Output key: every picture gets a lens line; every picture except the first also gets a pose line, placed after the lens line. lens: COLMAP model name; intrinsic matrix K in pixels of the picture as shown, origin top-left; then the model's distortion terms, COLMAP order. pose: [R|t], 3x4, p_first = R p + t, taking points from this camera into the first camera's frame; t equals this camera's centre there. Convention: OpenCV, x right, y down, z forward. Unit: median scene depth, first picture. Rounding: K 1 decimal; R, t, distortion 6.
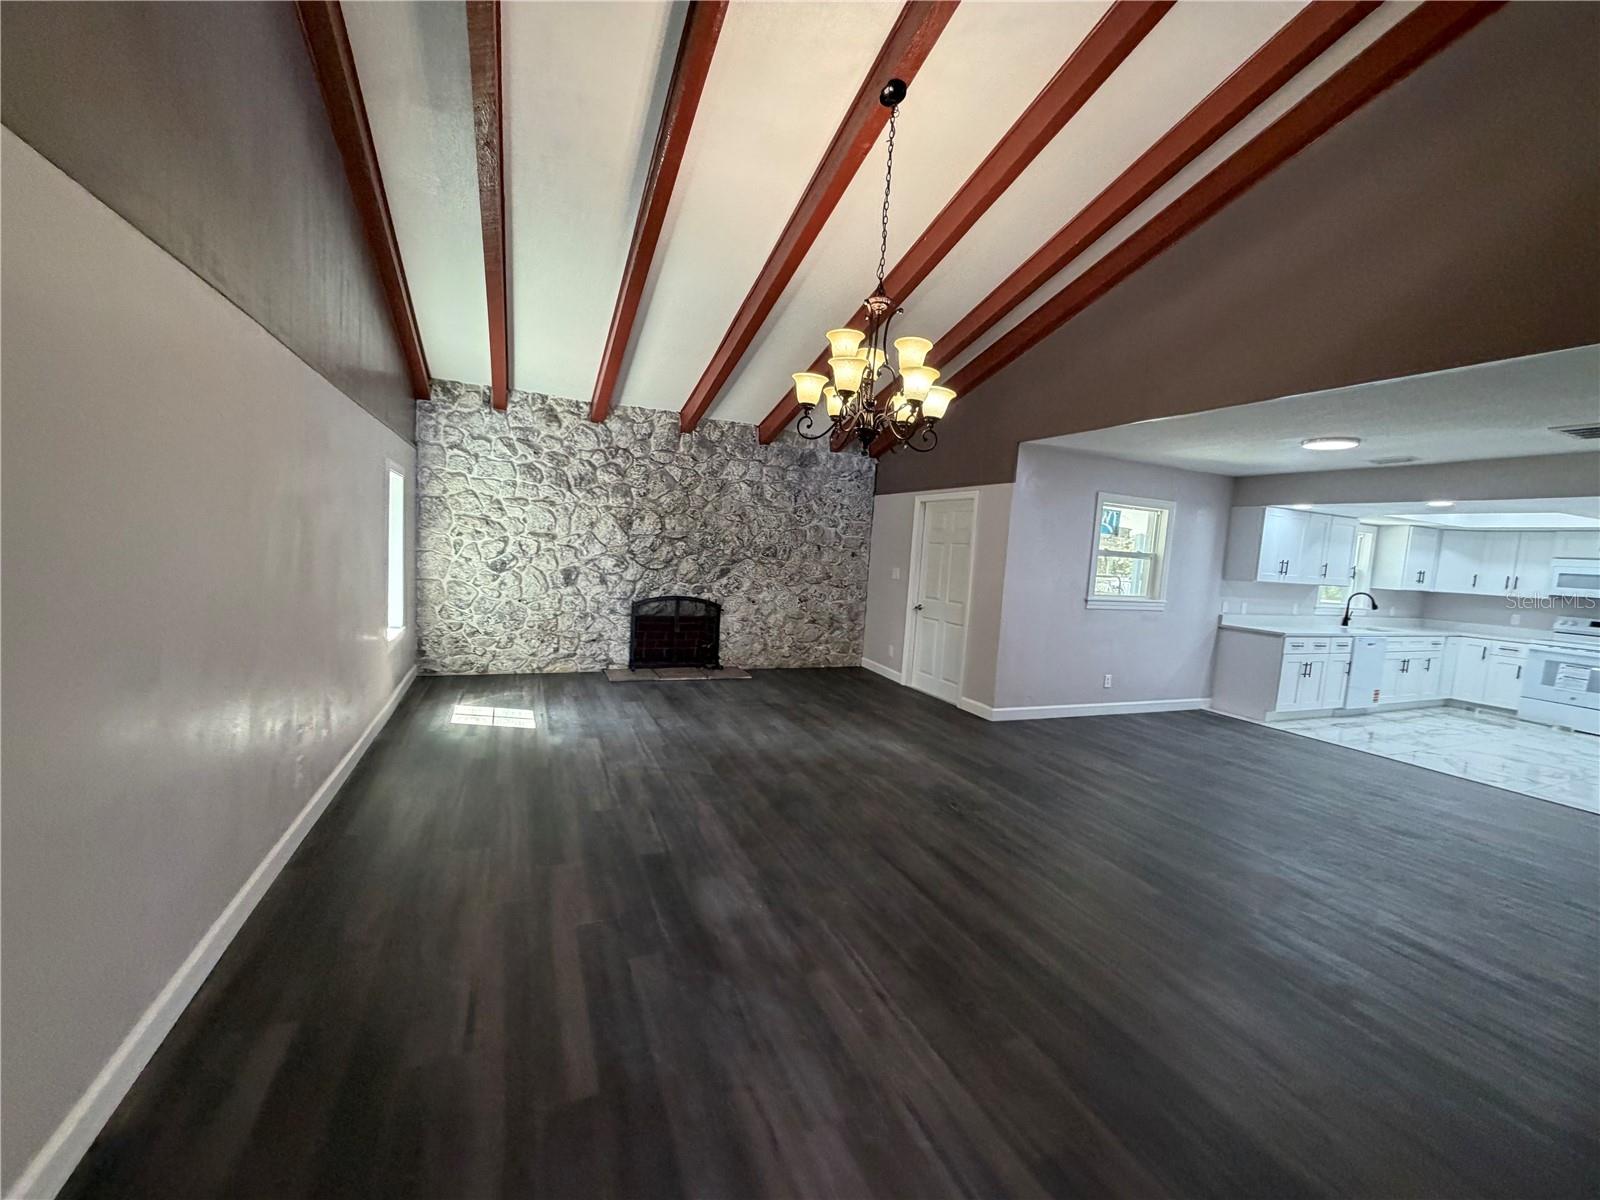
lens RADIAL K [[638.3, 0, 798.6], [0, 638.3, 602.5], [0, 0, 1]] dist [0.000792, 0.000176]
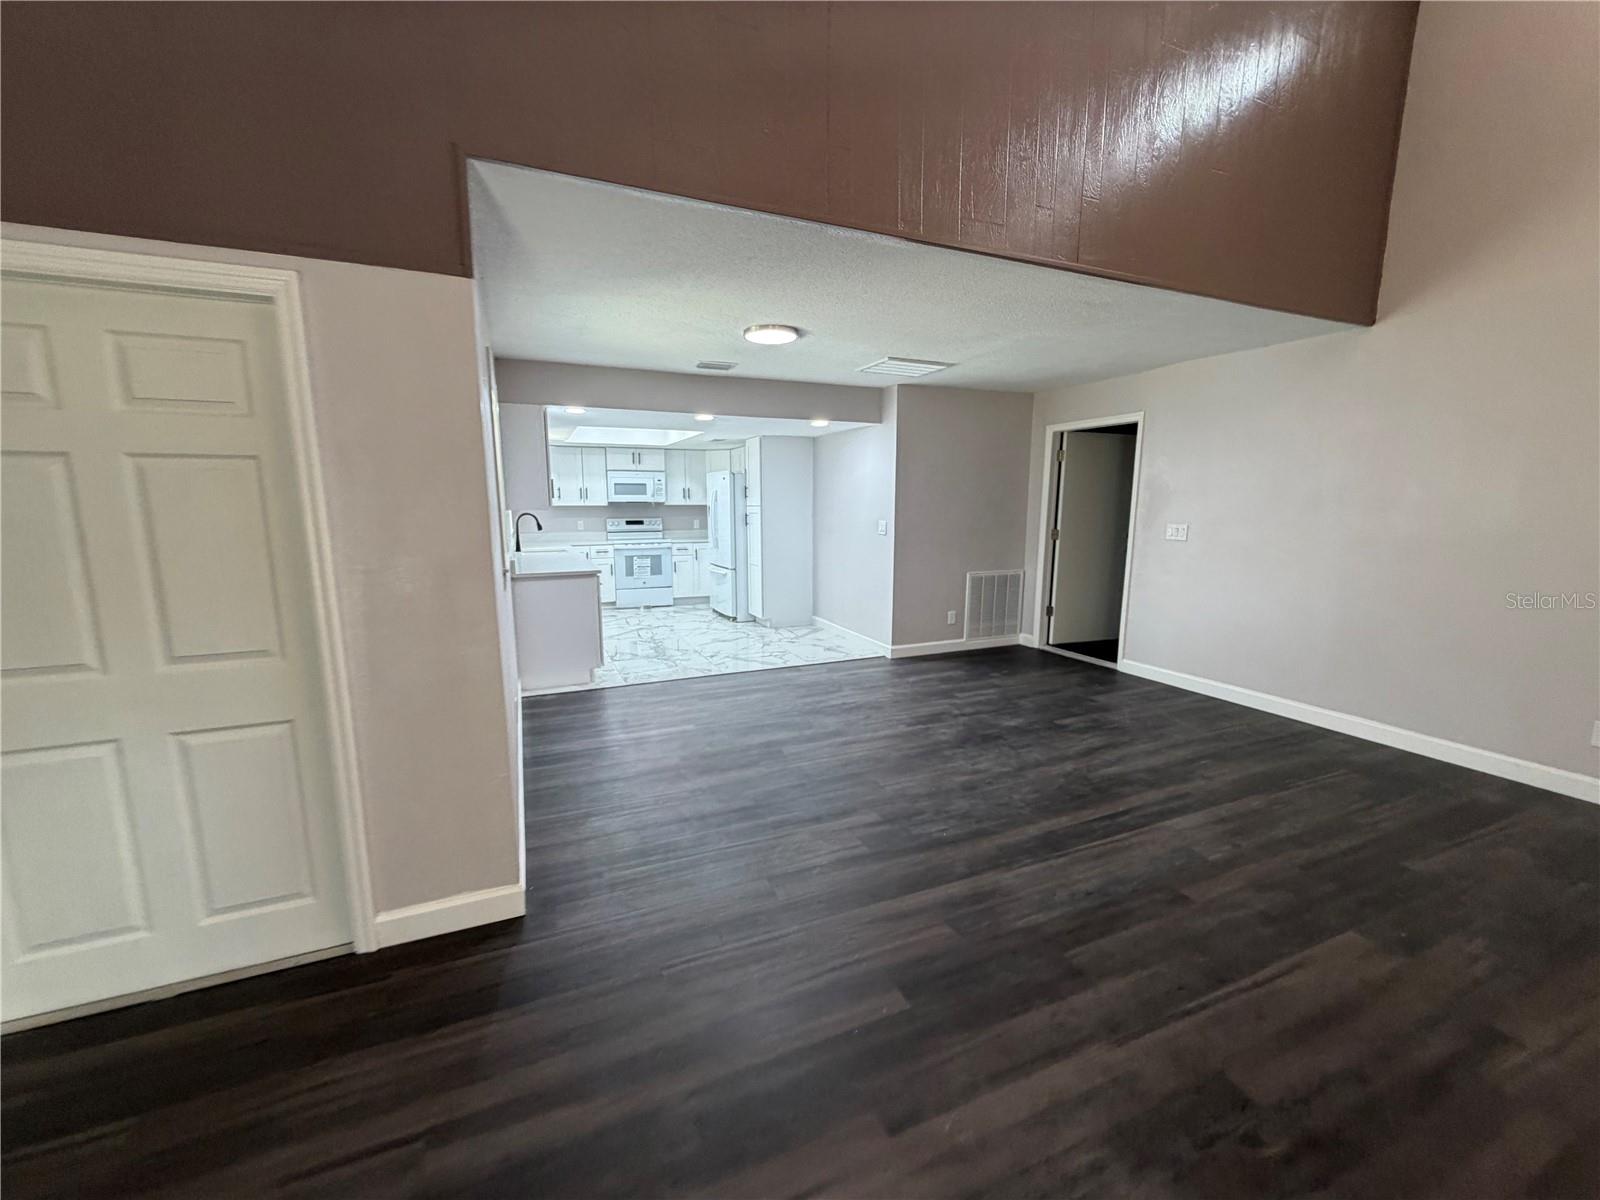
lens RADIAL K [[638.3, 0, 797.6], [0, 638.3, 607.6], [0, 0, 1]] dist [0.000792, 0.000176]
pose [[0.000457, -0.227307, 0.973823, -0.036413], [0.089622, 0.969914, 0.226352, -0.066583], [-0.995976, 0.087173, 0.020815, 0.730164]]
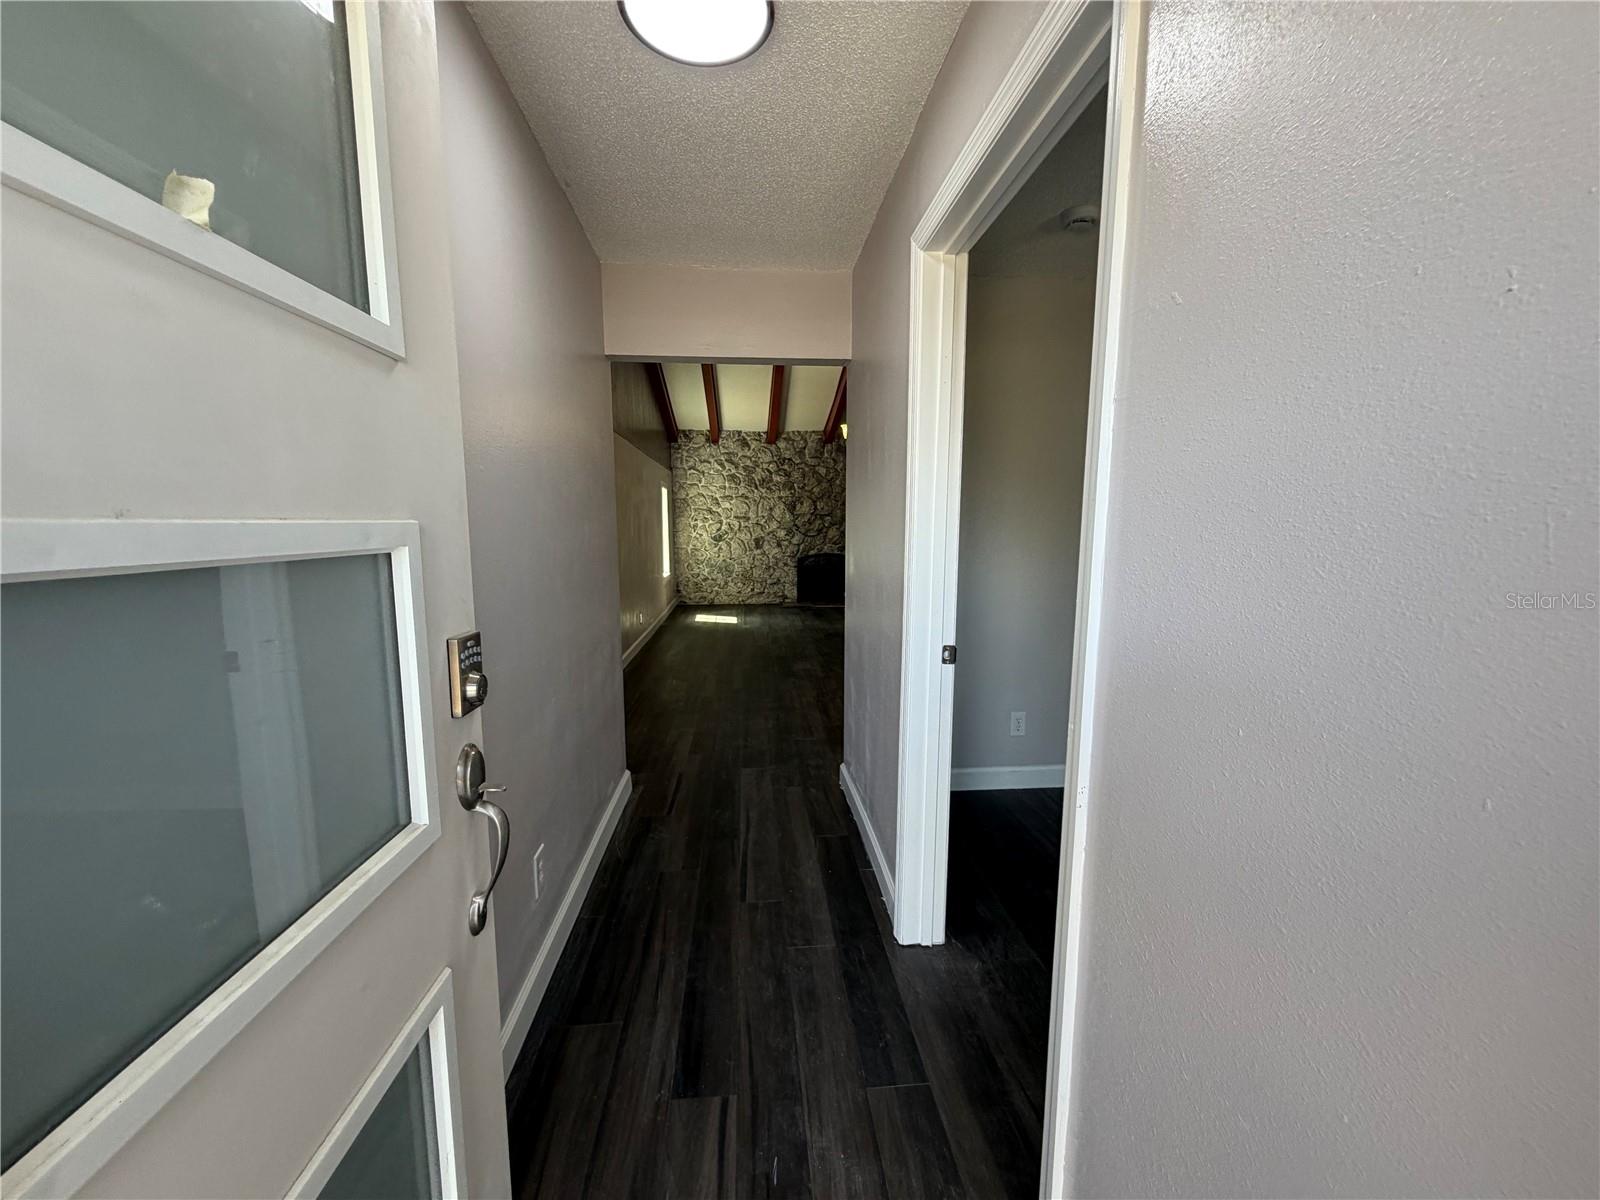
lens RADIAL K [[638.3, 0, 802.4], [0, 638.3, 605.1], [0, 0, 1]] dist [0.000792, 0.000176]
pose [[0.946238, -0.020543, -0.322819, 0.259668], [0.030766, 0.999173, 0.026598, 0.076435], [0.322006, -0.035100, 0.946087, -0.484297]]
